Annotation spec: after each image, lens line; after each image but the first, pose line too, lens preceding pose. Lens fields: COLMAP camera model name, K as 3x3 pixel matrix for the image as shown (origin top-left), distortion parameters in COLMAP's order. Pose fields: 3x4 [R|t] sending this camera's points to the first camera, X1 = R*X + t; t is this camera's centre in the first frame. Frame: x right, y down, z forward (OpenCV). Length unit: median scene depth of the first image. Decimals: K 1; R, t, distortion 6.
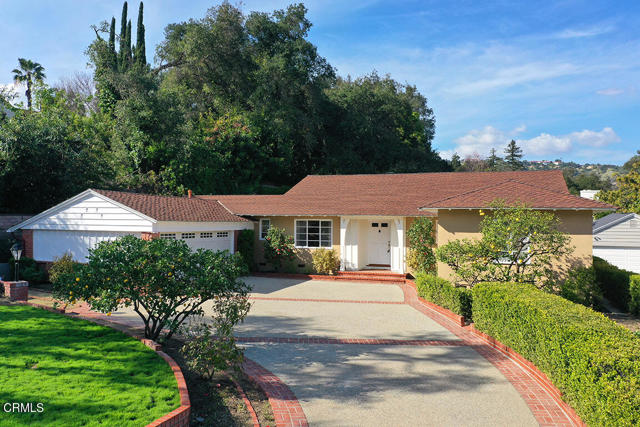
lens RADIAL K [[513.1, 0, 321.4], [0, 513.1, 185.4], [0, 0, 1]] dist [-0.003771, 0.002858]
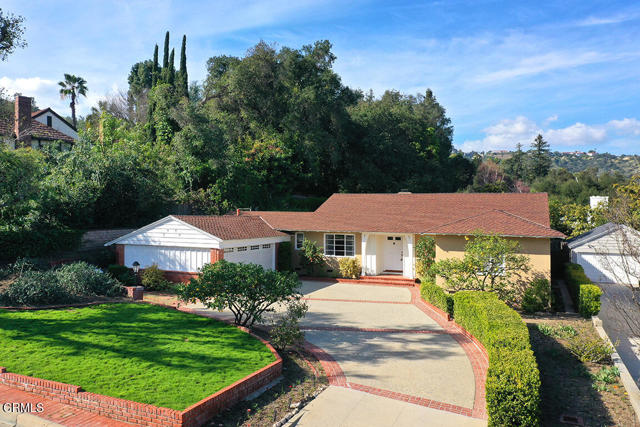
lens RADIAL K [[517.6, 0, 303.6], [0, 517.6, 212.6], [0, 0, 1]] dist [-0.001835, -0.002136]
pose [[0.997089, -0.003946, -0.076142, -0.006645], [0.008813, 0.997931, 0.063682, -0.063416], [0.075734, -0.064167, 0.995061, -0.231910]]
